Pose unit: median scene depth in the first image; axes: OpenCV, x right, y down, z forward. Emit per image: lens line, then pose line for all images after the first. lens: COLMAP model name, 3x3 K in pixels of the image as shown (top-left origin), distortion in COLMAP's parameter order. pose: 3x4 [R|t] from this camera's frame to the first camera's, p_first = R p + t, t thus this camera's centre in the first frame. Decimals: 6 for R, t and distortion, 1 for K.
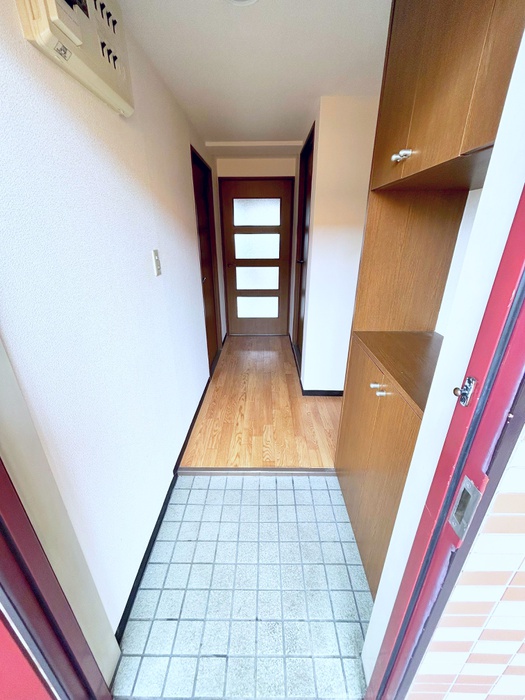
lens RADIAL K [[281.4, 0, 261.7], [0, 281.4, 350.6], [0, 0, 1]] dist [-0.001065, -0.000297]
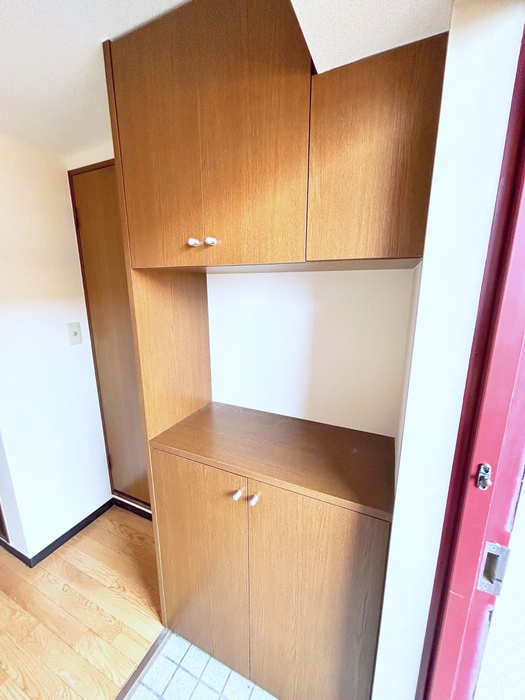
lens RADIAL K [[281.4, 0, 263.8], [0, 281.4, 349.7], [0, 0, 1]] dist [-0.001065, -0.000297]
pose [[0.399213, -0.199543, 0.894881, -0.125503], [0.353630, 0.934021, 0.050513, -0.166037], [-0.845917, 0.296291, 0.443437, 0.255590]]
